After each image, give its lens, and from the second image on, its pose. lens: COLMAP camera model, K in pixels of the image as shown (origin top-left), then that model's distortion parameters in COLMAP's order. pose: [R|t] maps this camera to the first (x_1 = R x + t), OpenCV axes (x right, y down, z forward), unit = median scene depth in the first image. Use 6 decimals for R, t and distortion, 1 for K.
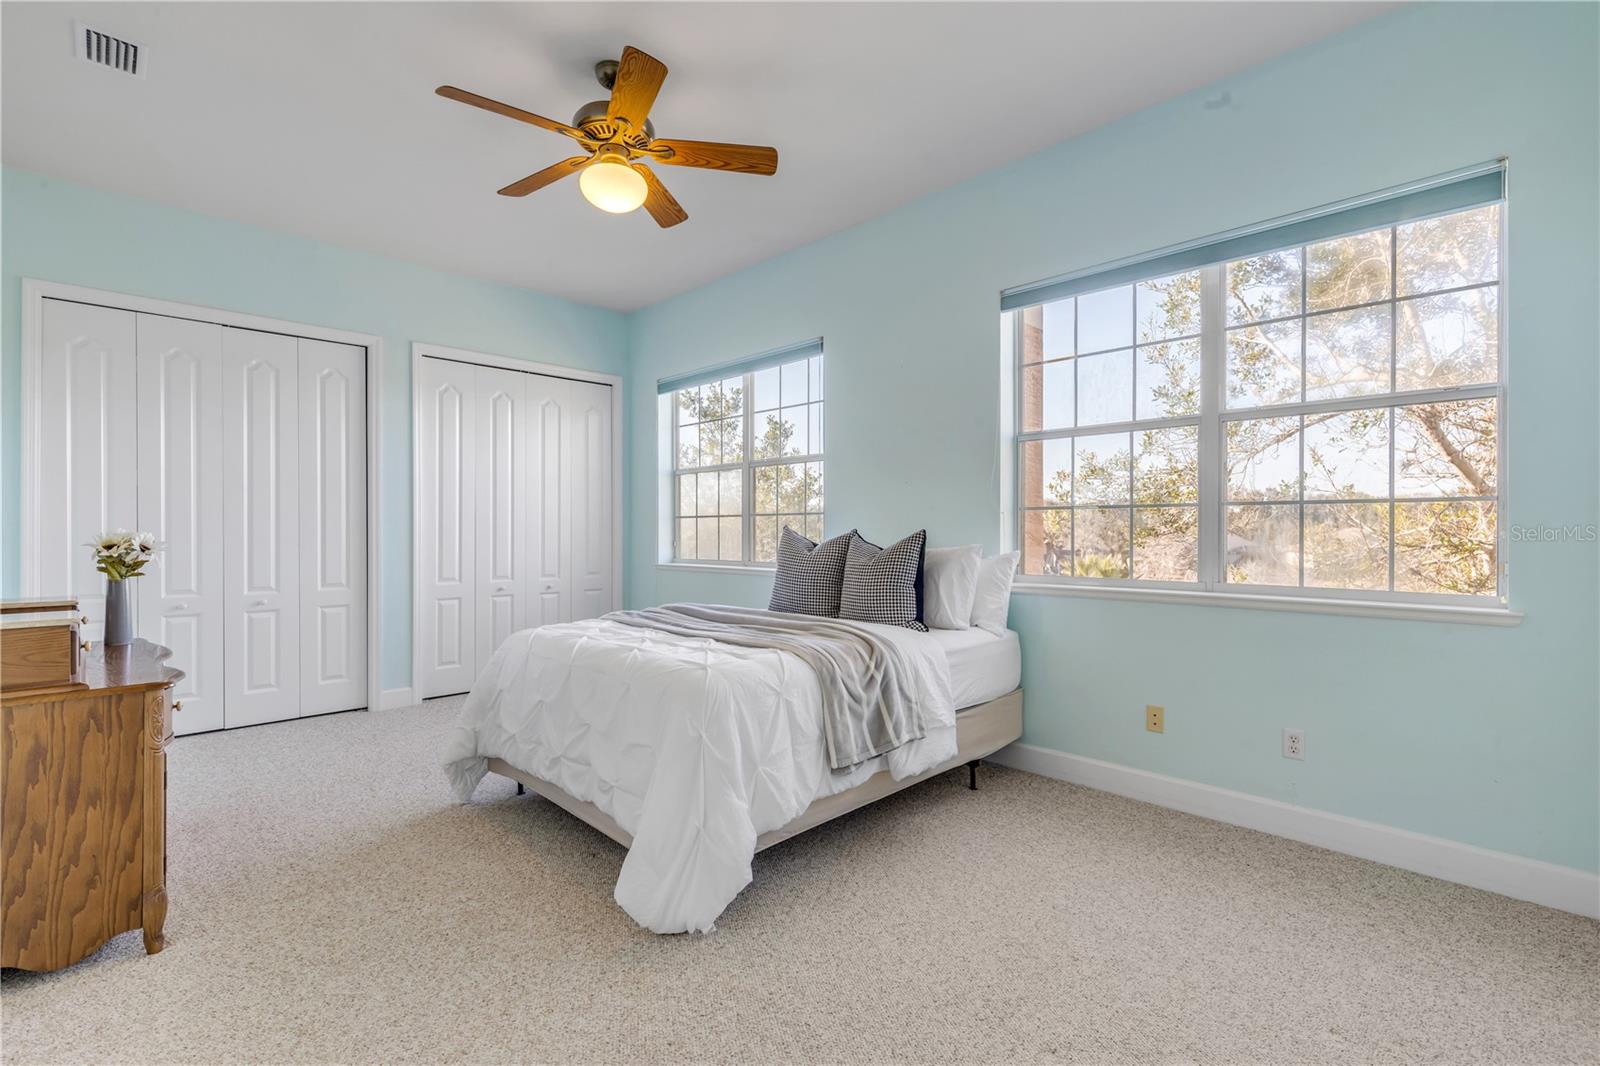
lens RADIAL K [[723.6, 0, 797.1], [0, 723.6, 531.7], [0, 0, 1]] dist [0.011009, -0.000864]
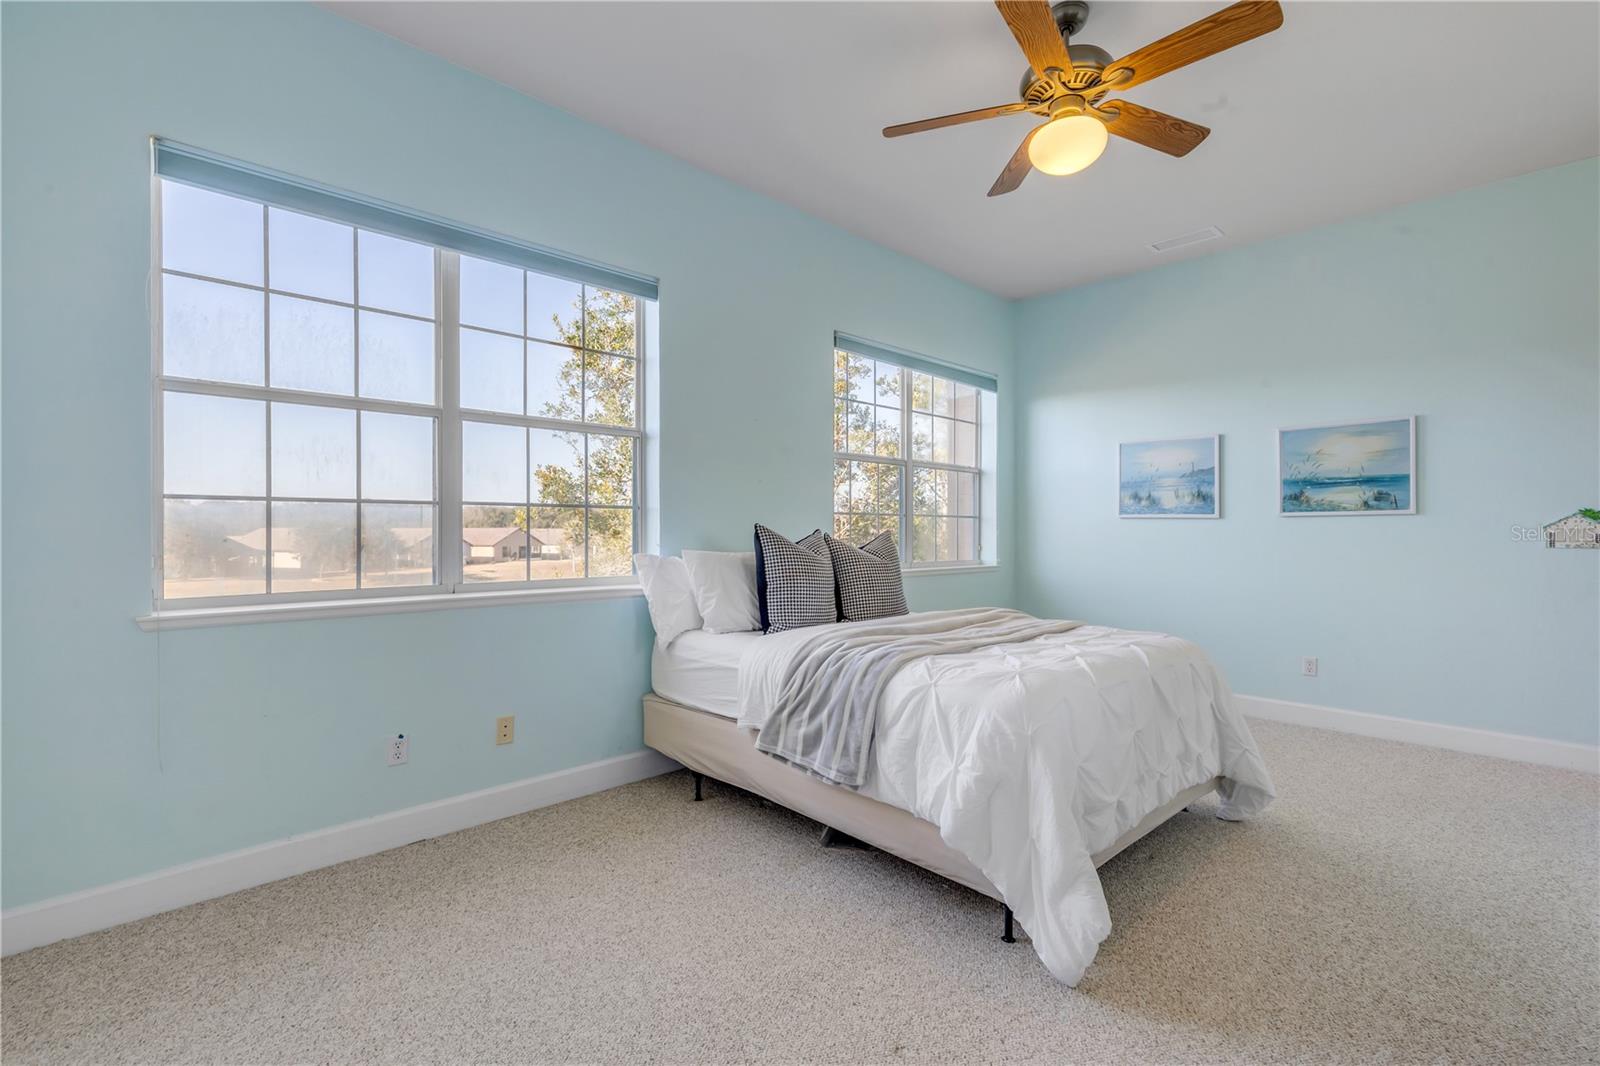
lens RADIAL K [[723.6, 0, 800.7], [0, 723.6, 533.5], [0, 0, 1]] dist [0.011009, -0.000864]
pose [[-0.010609, -0.004865, 0.999932, -0.918038], [0.001772, 0.999987, 0.004884, -0.002624], [-0.999942, 0.001824, -0.010600, 1.076572]]
